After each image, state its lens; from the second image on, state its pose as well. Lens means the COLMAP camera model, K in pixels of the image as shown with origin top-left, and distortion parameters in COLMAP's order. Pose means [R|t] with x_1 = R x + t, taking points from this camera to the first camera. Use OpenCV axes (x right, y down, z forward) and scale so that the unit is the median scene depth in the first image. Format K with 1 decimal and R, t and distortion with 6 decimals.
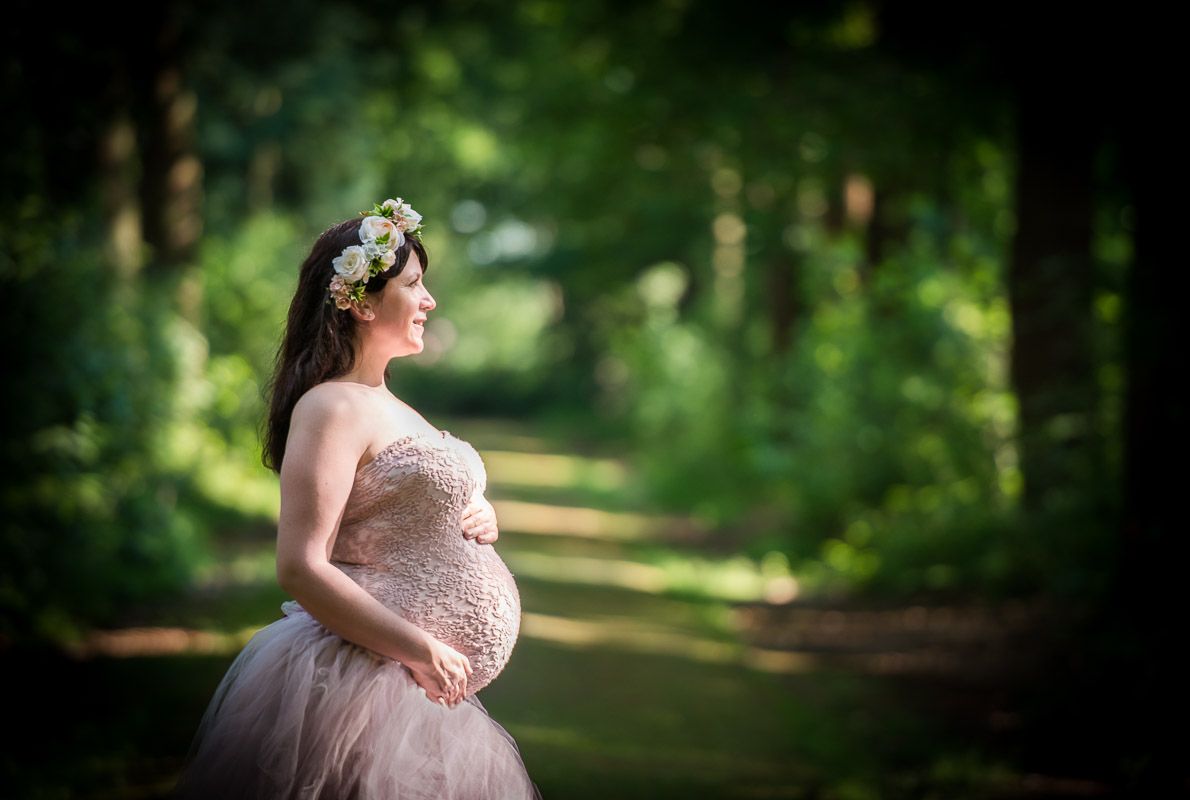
lens RADIAL K [[6910.2, 0, 595.3], [0, 6910.2, 400.3], [0, 0, 1]] dist [0.258101, 0.000000]
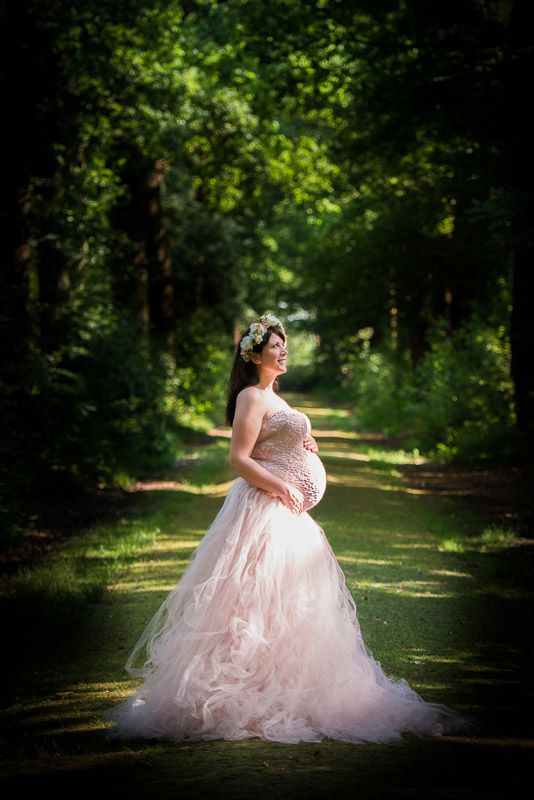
lens RADIAL K [[2363.8, 0, 266.7], [0, 2363.8, 399.7], [0, 0, 1]] dist [-0.009254, 0.000000]
pose [[0.998780, -0.009132, -0.048532, 0.014263], [0.008814, 0.999938, -0.006758, 0.010688], [0.048591, 0.006322, 0.998799, 0.174291]]
